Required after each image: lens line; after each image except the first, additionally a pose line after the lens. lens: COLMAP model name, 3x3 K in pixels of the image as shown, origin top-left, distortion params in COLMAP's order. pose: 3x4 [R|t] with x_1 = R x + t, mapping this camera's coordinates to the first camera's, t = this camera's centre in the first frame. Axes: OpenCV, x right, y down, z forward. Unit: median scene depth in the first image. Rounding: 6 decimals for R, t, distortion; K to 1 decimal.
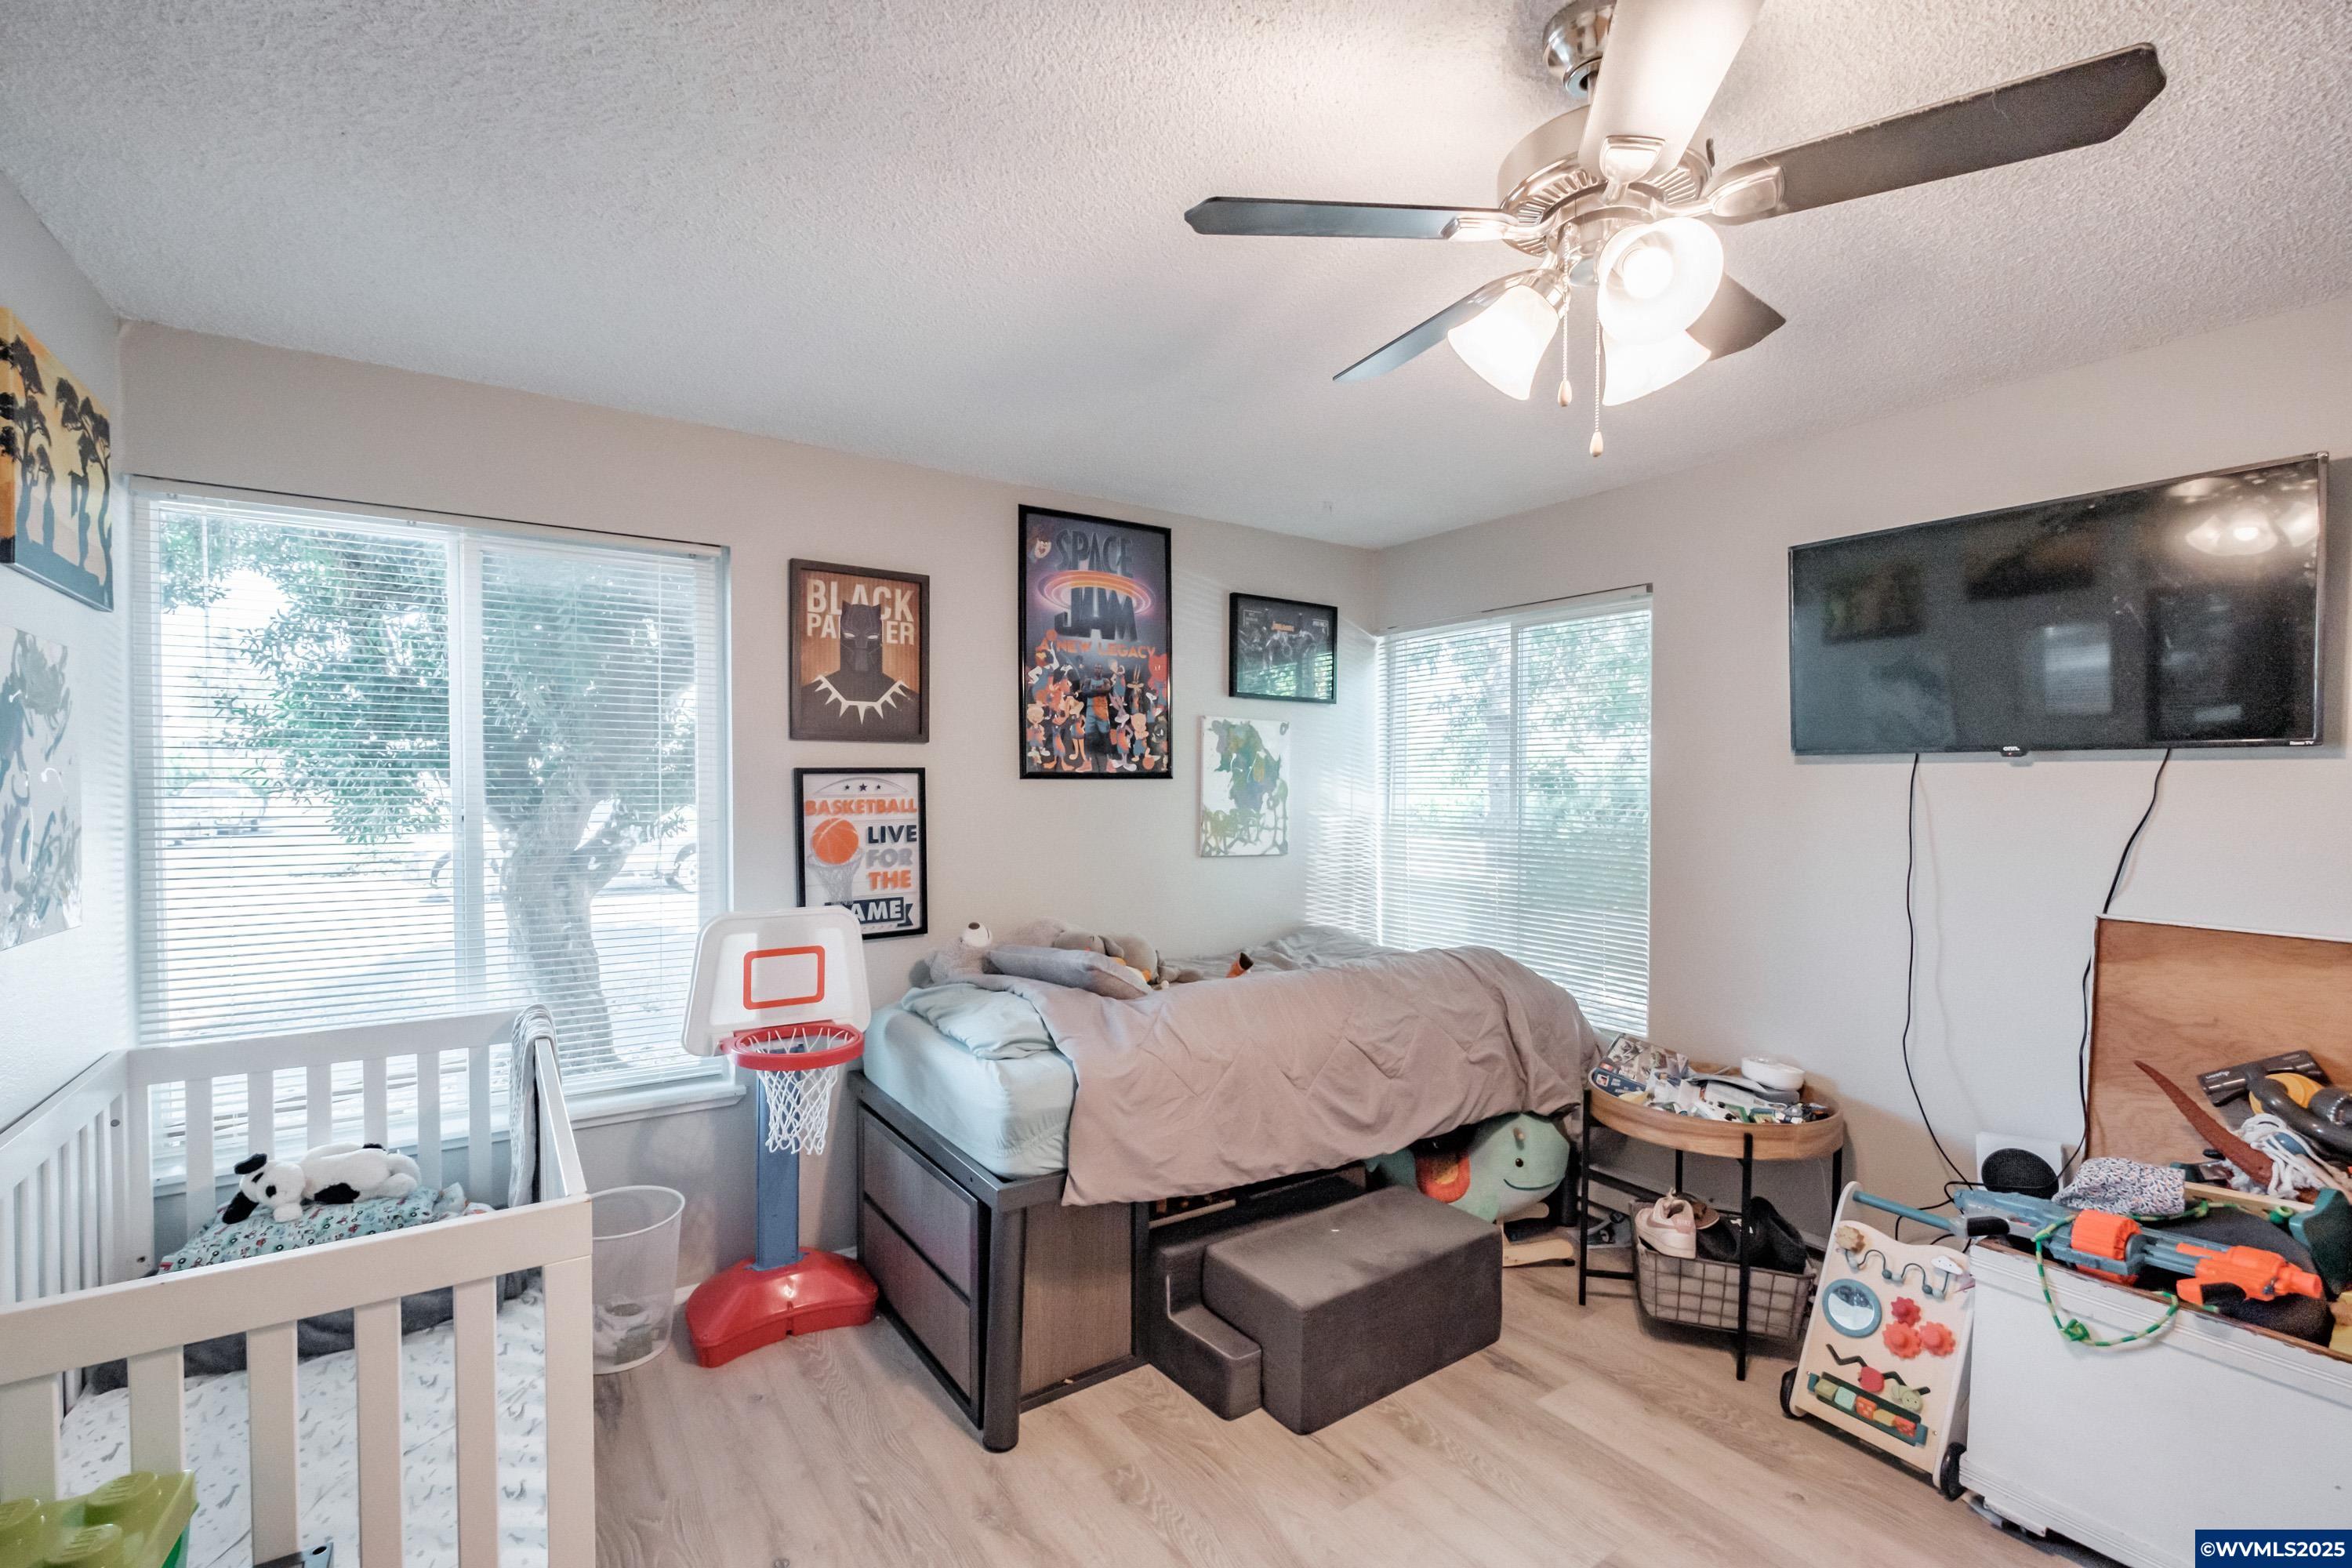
lens RADIAL K [[1020.6, 0, 1175.4], [0, 1020.6, 785.9], [0, 0, 1]] dist [-0.007924, 0.001227]
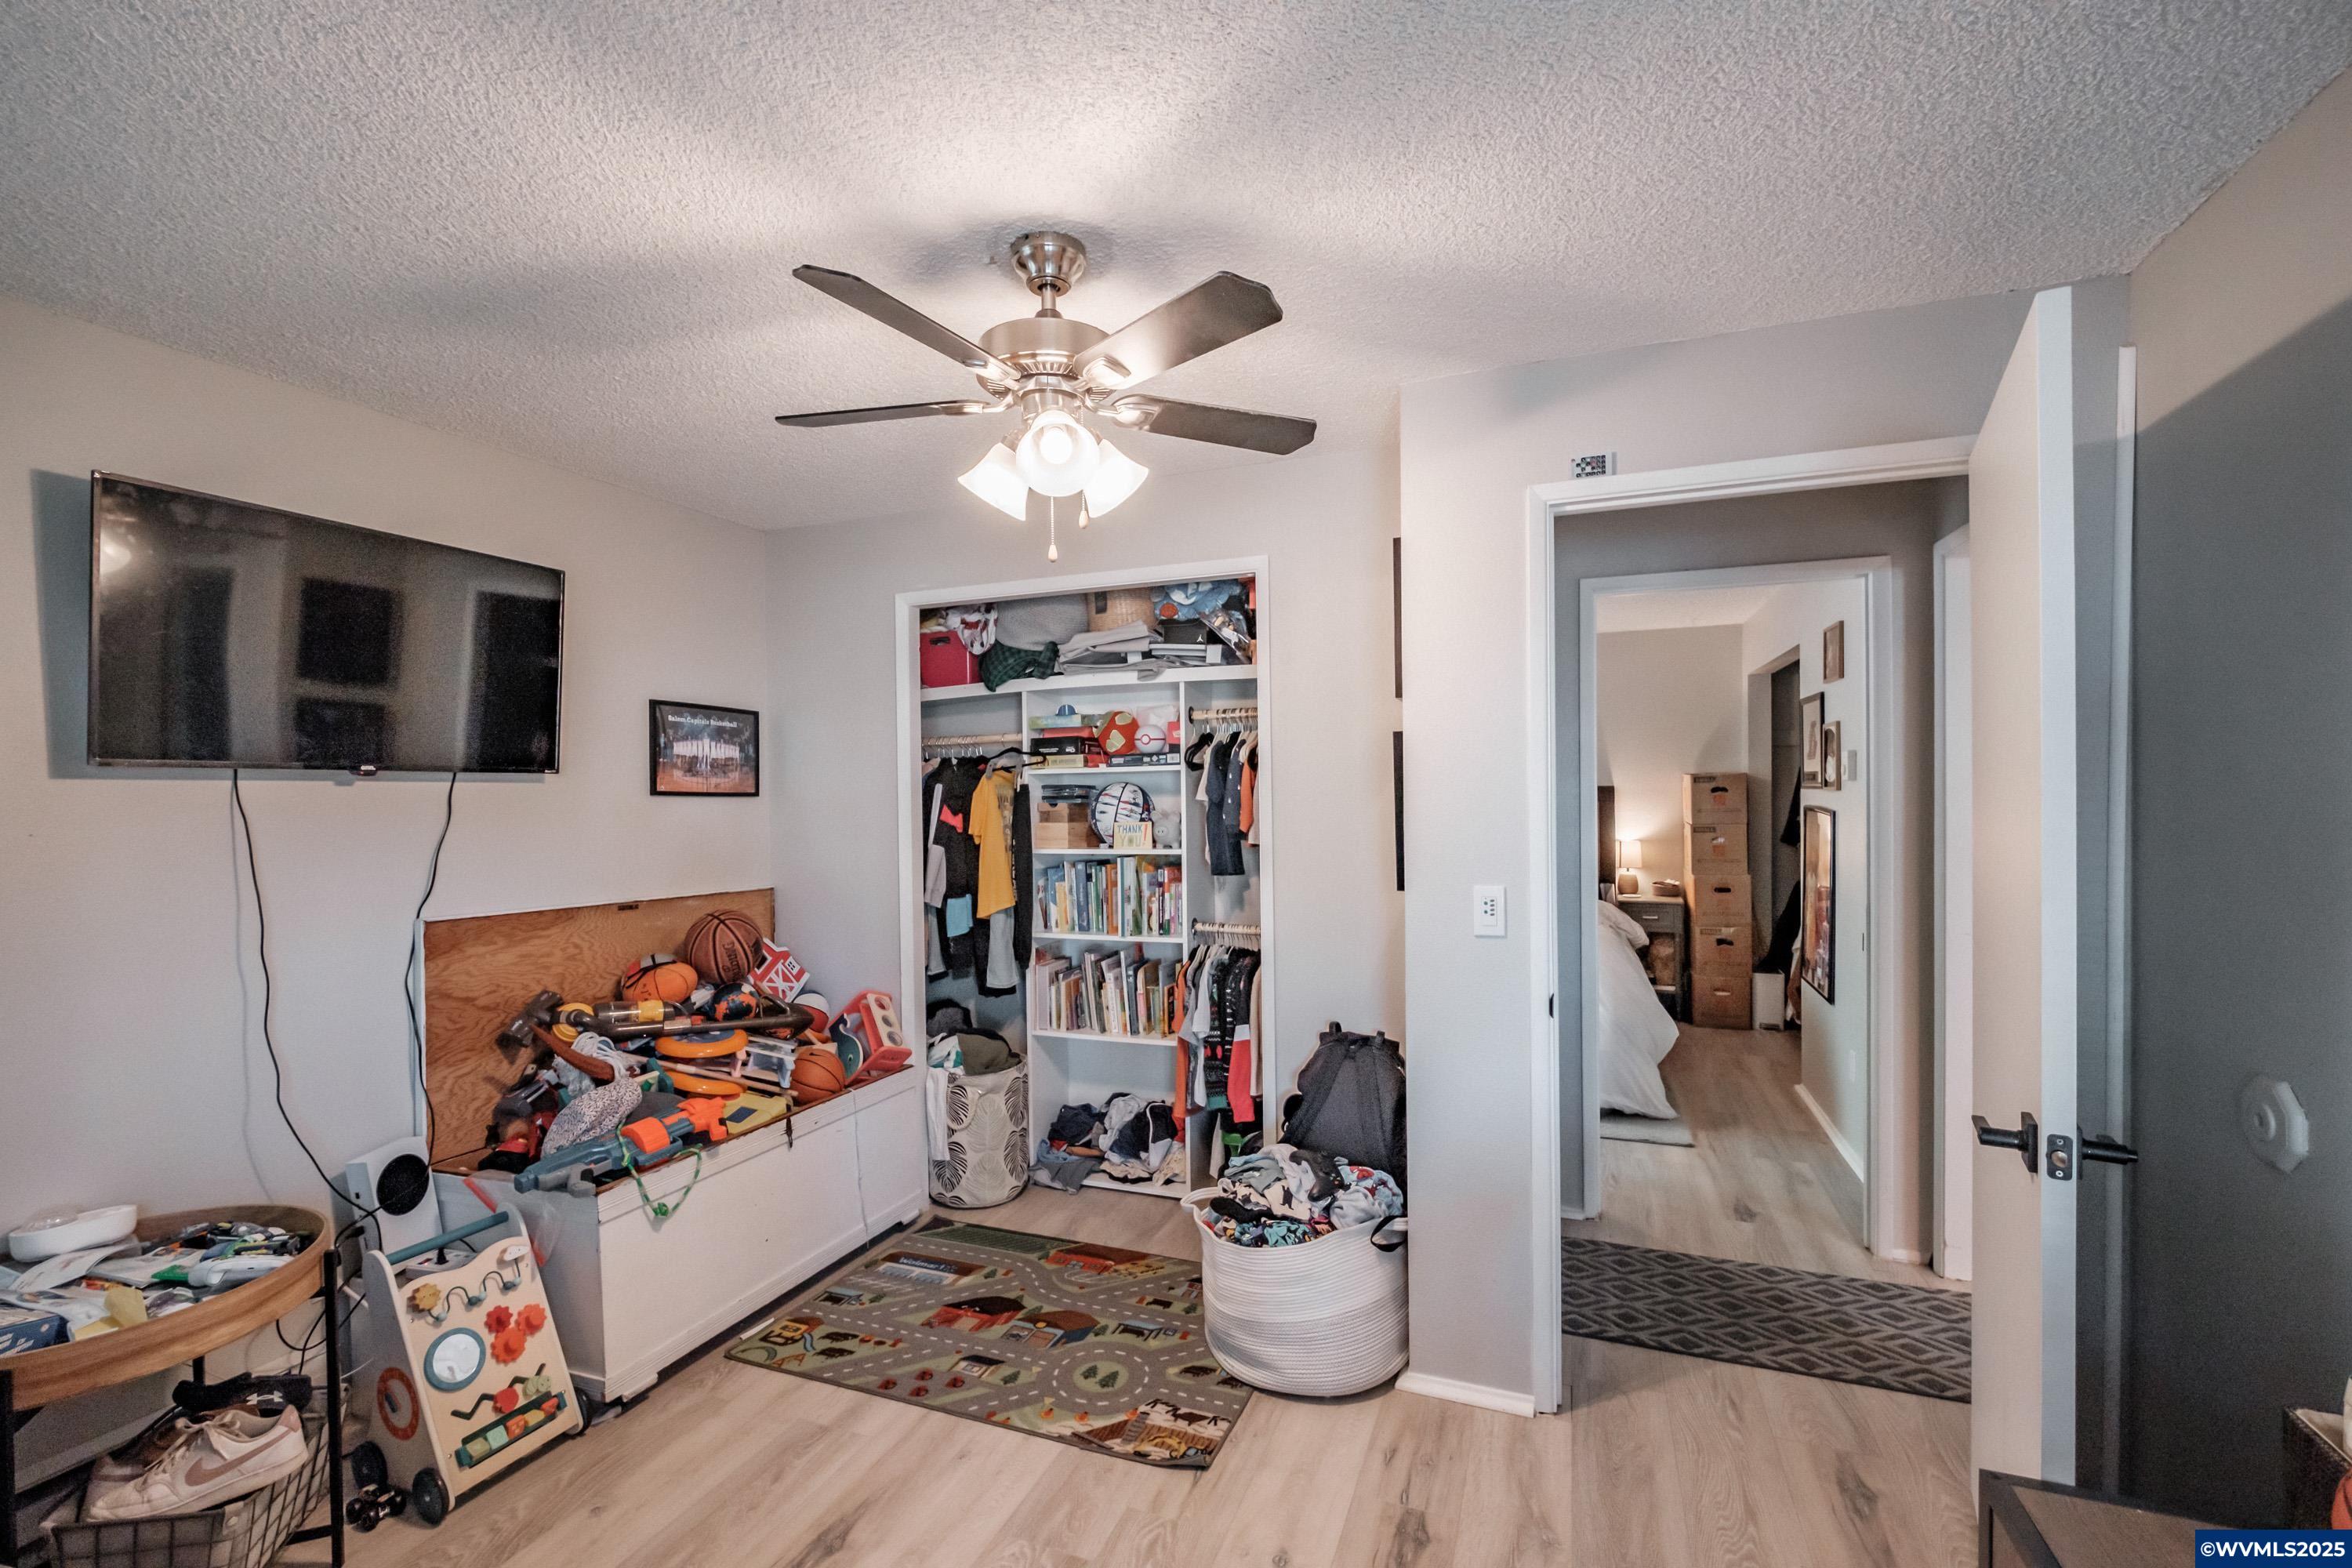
lens RADIAL K [[1020.6, 0, 1177.3], [0, 1020.6, 800.7], [0, 0, 1]] dist [-0.007924, 0.001227]
pose [[-0.564188, -0.006327, 0.825622, -0.501831], [0.010743, 0.999830, 0.015003, -0.011809], [-0.825576, 0.017334, -0.564024, 0.999914]]
